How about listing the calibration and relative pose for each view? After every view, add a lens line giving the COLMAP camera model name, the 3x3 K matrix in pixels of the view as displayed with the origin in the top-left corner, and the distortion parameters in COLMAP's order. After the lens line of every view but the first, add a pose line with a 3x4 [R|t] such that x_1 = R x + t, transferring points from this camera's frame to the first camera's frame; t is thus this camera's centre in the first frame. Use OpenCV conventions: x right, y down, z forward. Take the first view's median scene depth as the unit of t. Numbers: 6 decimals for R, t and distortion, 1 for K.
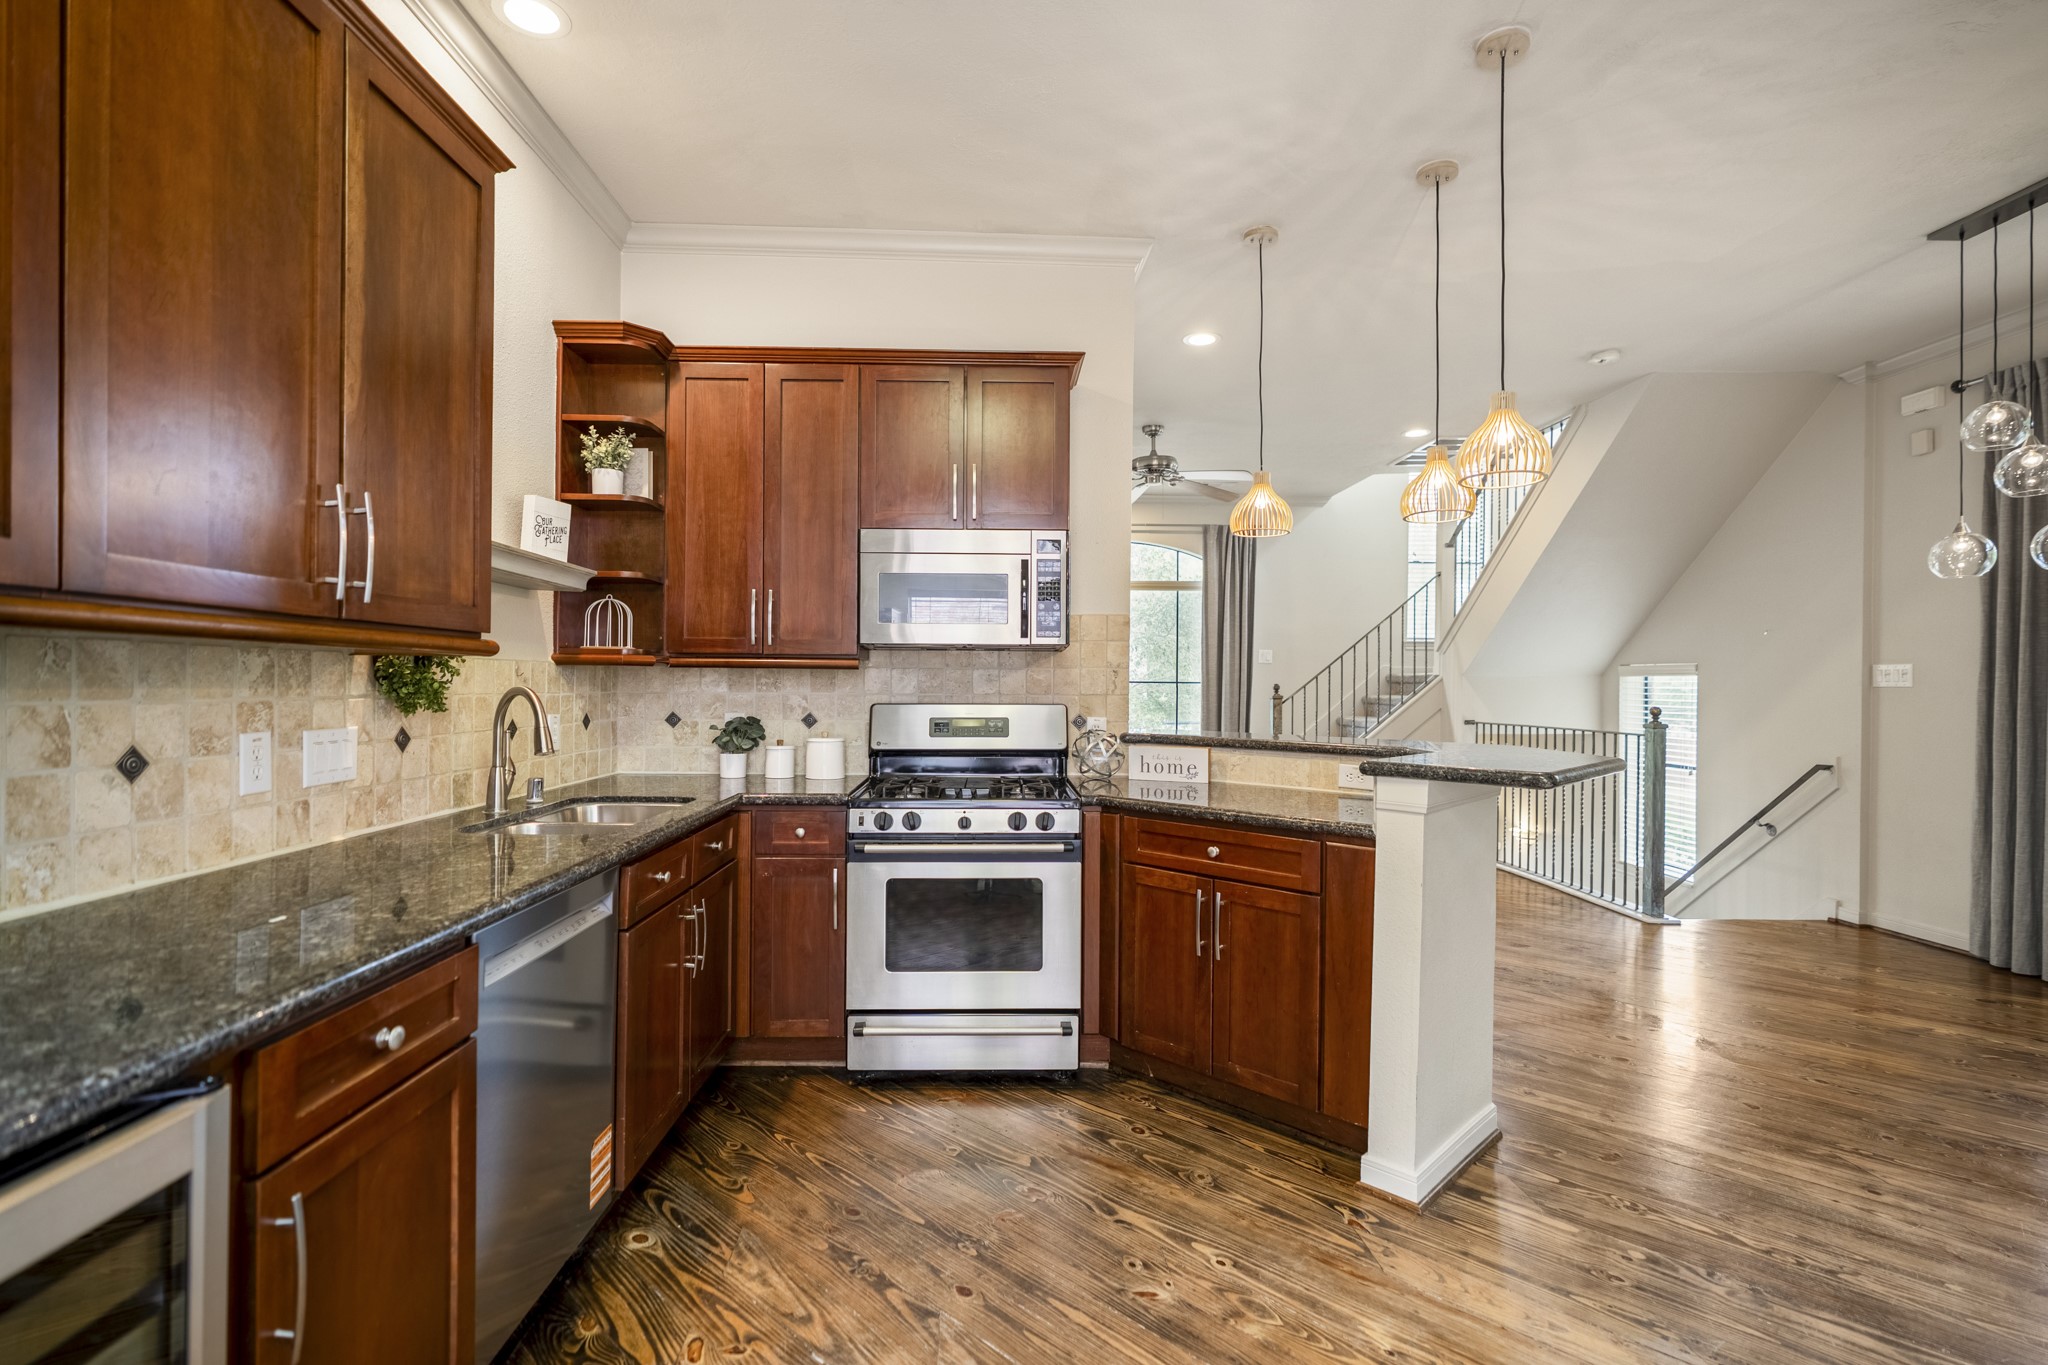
lens RADIAL K [[942.3, 0, 1024.0], [0, 942.3, 682.5], [0, 0, 1]] dist [0.000723, 0.000294]
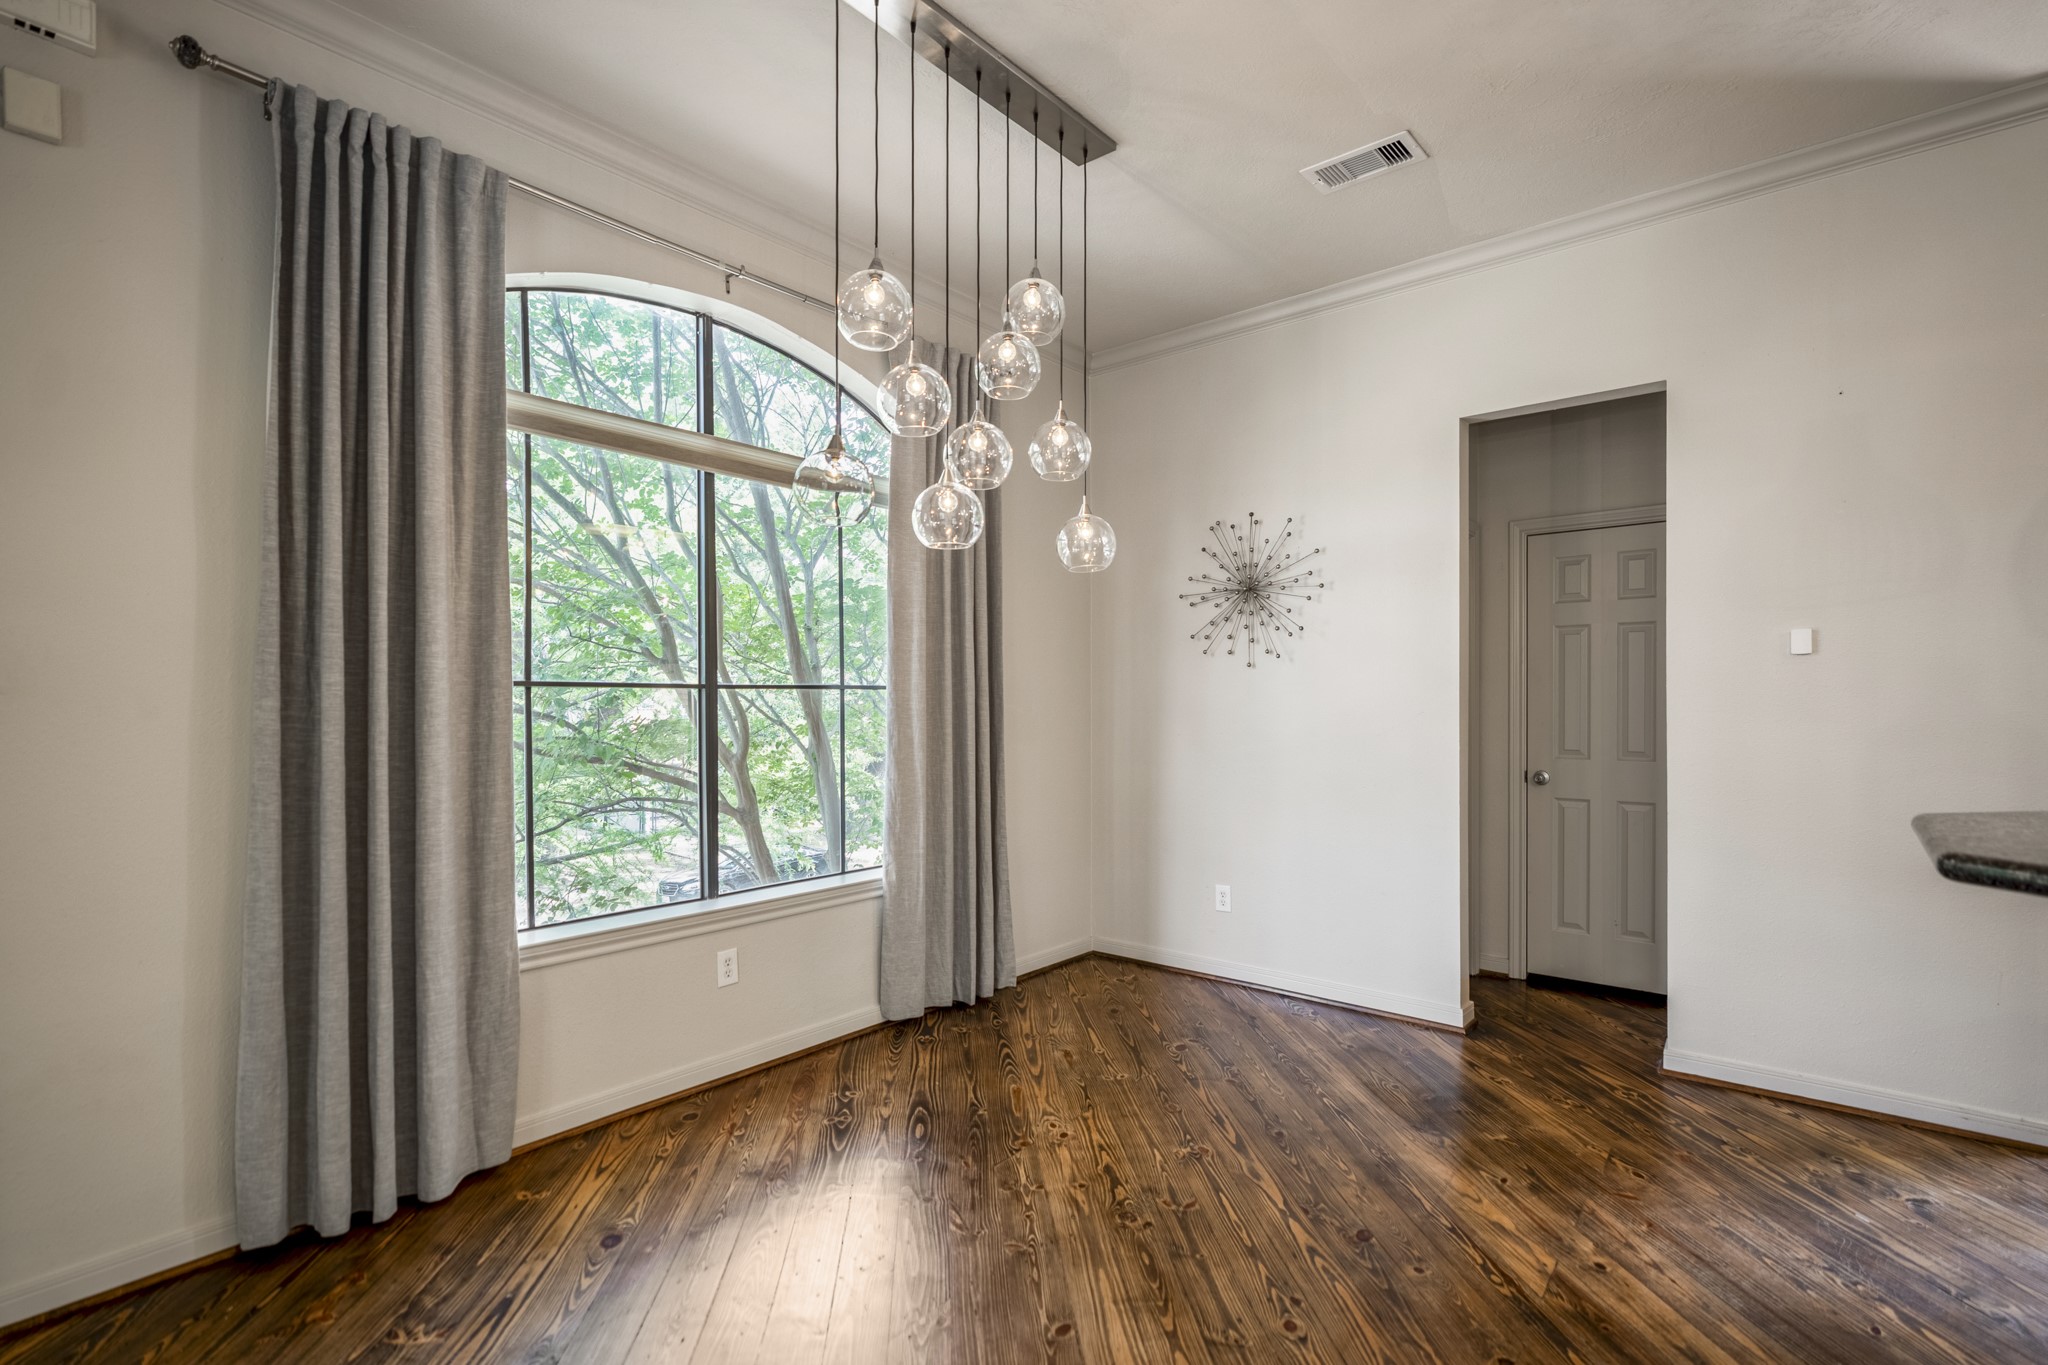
lens RADIAL K [[965.7, 0, 1019.0], [0, 965.7, 706.8], [0, 0, 1]] dist [0.002621, 0.000454]
pose [[-0.754506, -0.008535, 0.656238, 0.844711], [-0.003847, 0.999956, 0.008582, 0.011973], [-0.656282, 0.003951, -0.754506, 2.388146]]
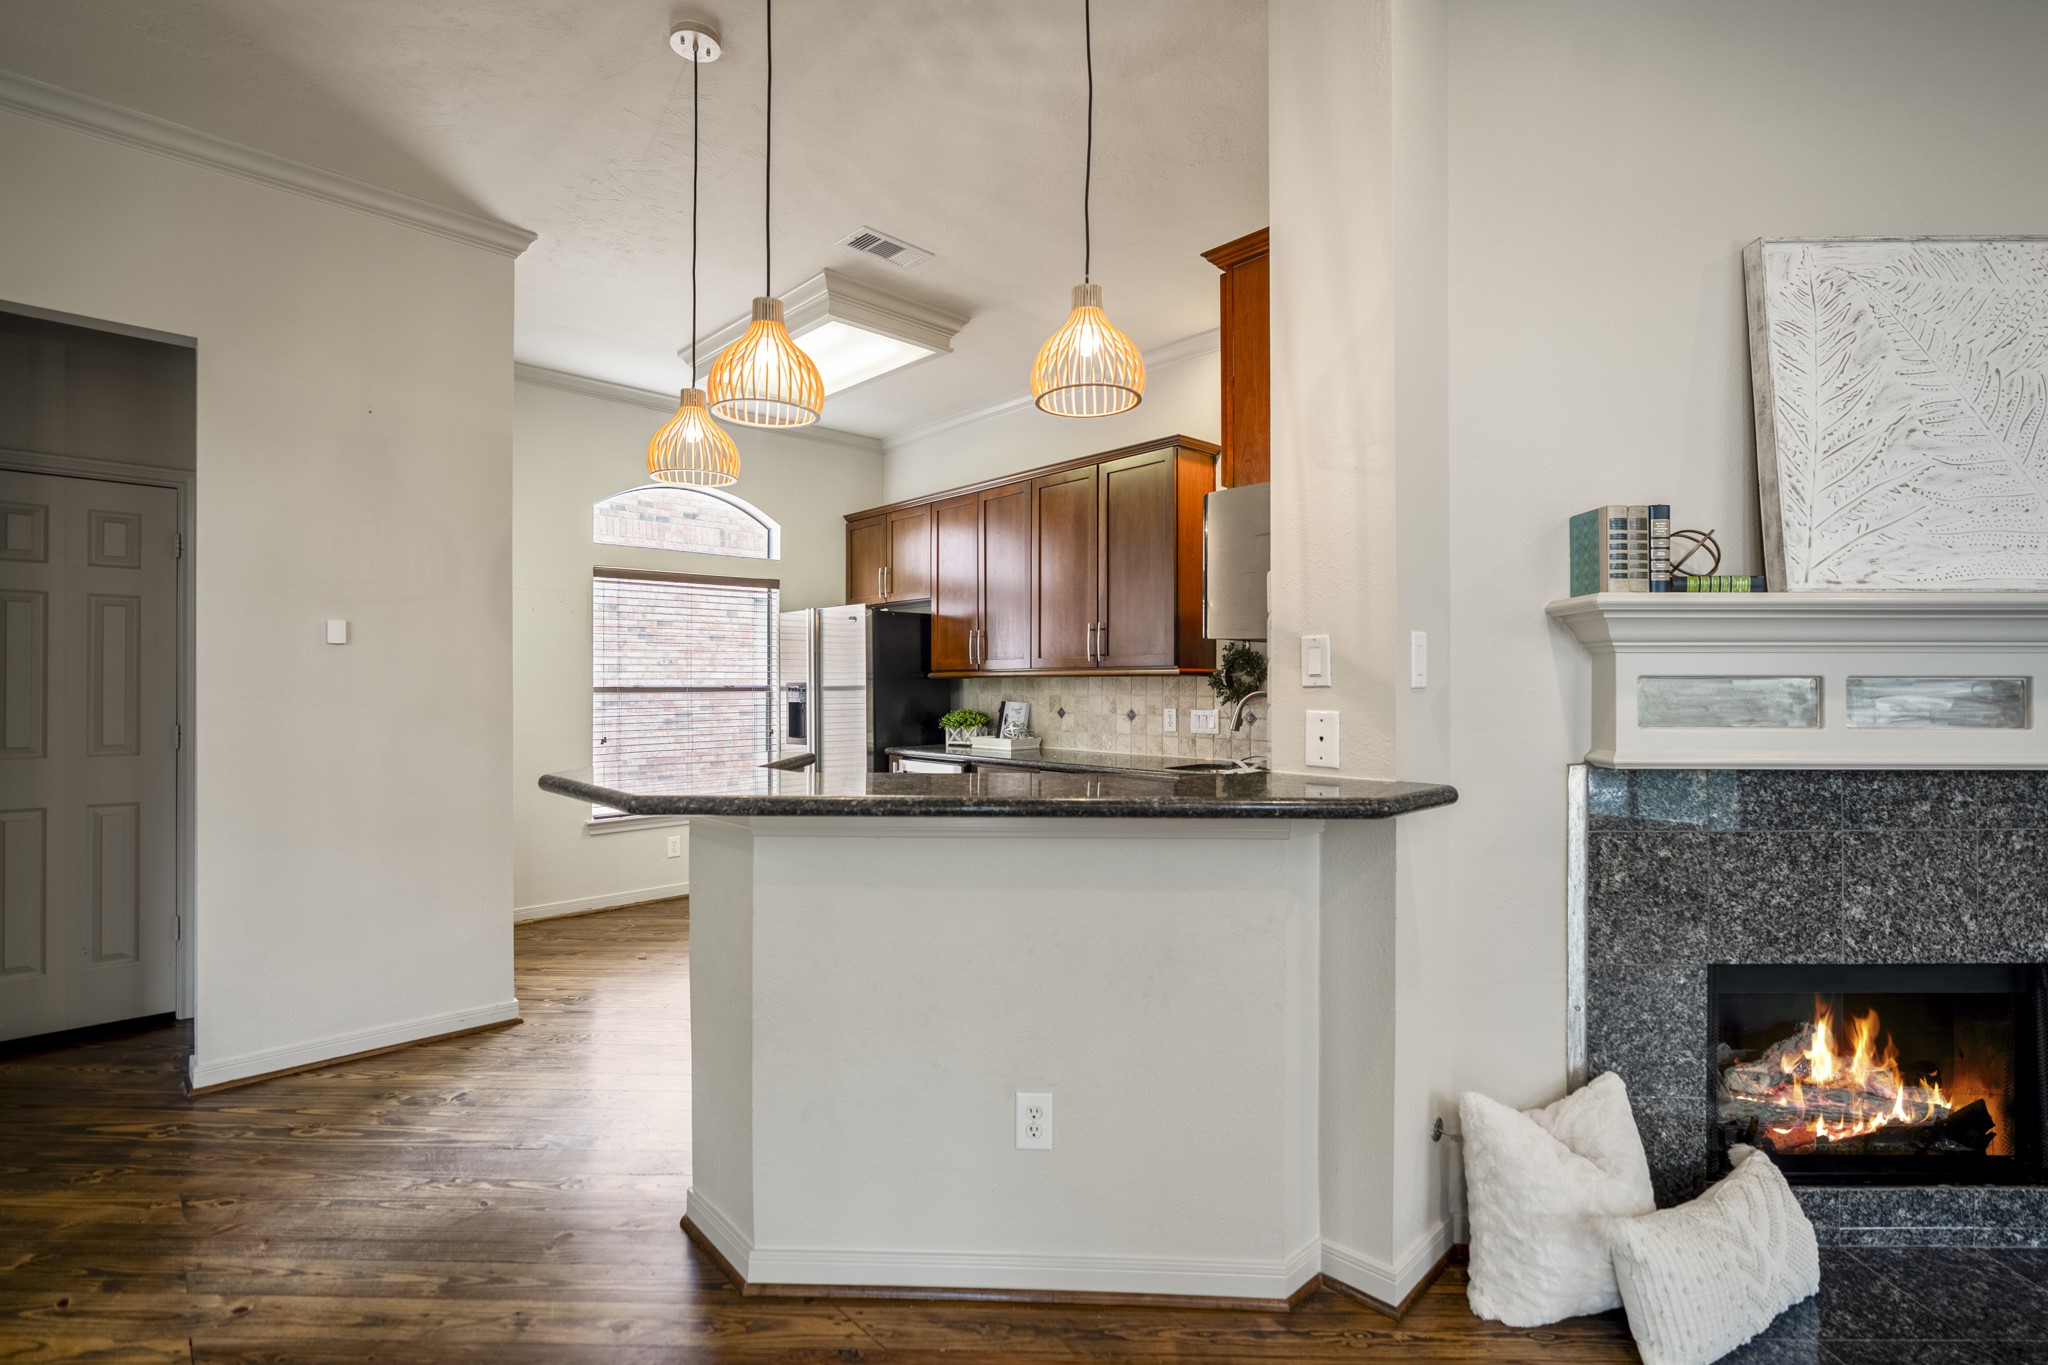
lens RADIAL K [[939.7, 0, 1047.5], [0, 939.7, 686.4], [0, 0, 1]] dist [-0.001049, 0.000020]
pose [[-0.724159, -0.010853, -0.689548, 1.124083], [-0.007334, 0.999941, -0.008037, 0.013228], [0.689594, -0.000763, -0.724195, 2.401594]]
